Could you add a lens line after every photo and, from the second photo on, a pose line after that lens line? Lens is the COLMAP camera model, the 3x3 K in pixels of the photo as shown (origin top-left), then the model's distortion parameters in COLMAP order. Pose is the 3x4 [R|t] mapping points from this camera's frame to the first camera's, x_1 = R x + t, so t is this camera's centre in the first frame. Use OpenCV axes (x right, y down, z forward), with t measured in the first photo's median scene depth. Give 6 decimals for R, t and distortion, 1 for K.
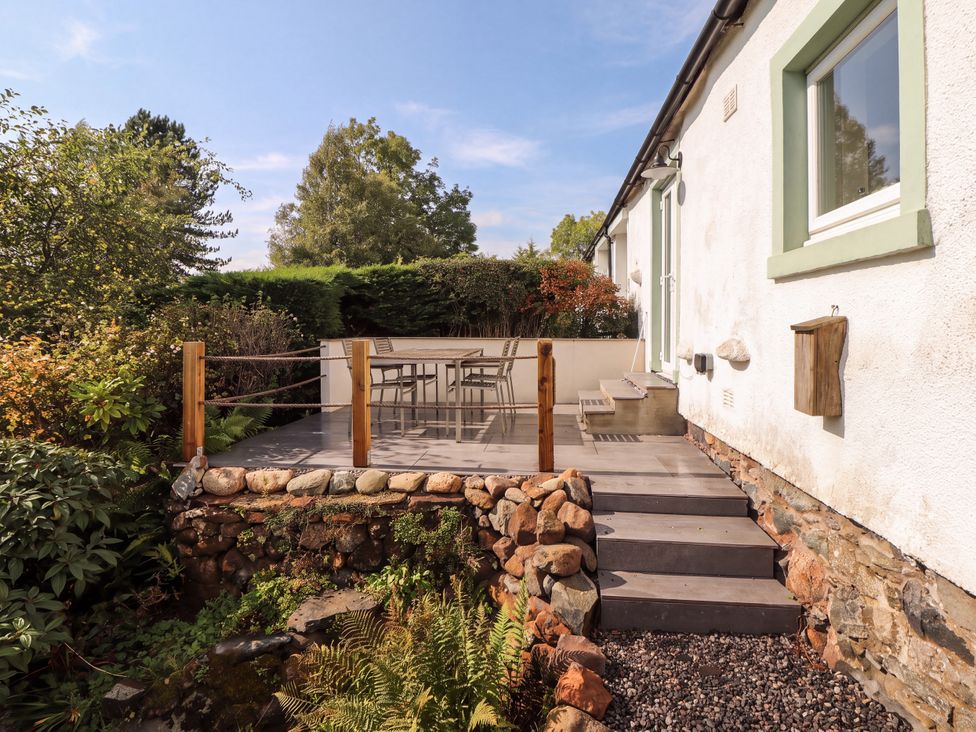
lens RADIAL K [[507.1, 0, 488.9], [0, 507.1, 367.2], [0, 0, 1]] dist [-0.000946, -0.013687]
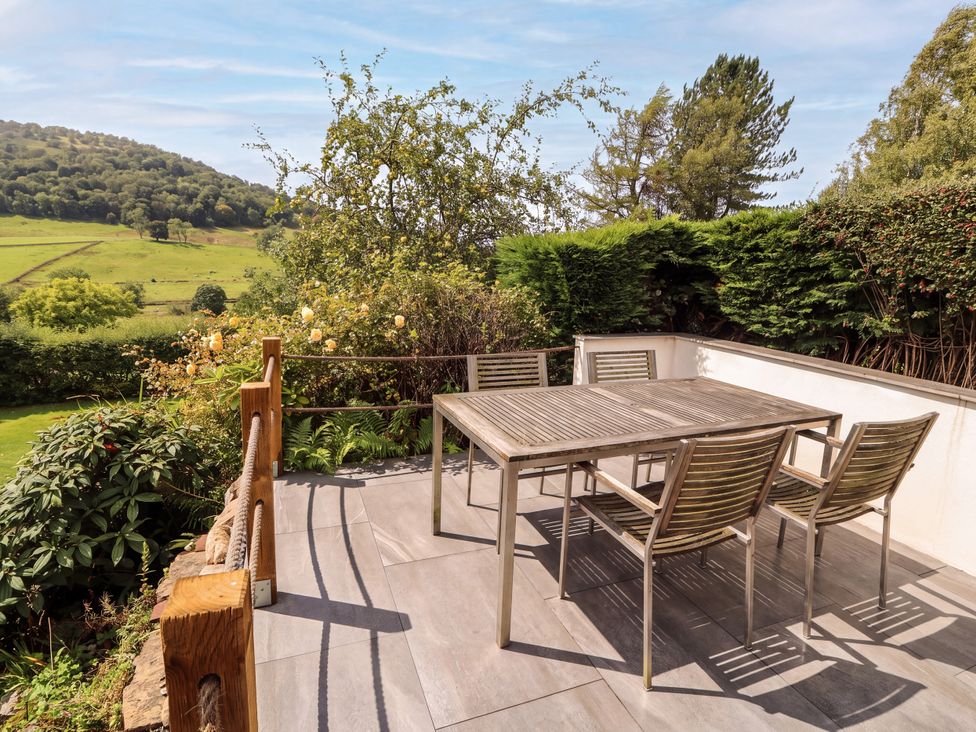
lens RADIAL K [[507.1, 0, 487.8], [0, 507.1, 363.4], [0, 0, 1]] dist [-0.000946, -0.013687]
pose [[0.476410, 0.174476, -0.861737, 0.043548], [-0.093848, 0.984604, 0.147469, -0.025421], [0.874200, 0.010616, 0.485450, 0.134709]]
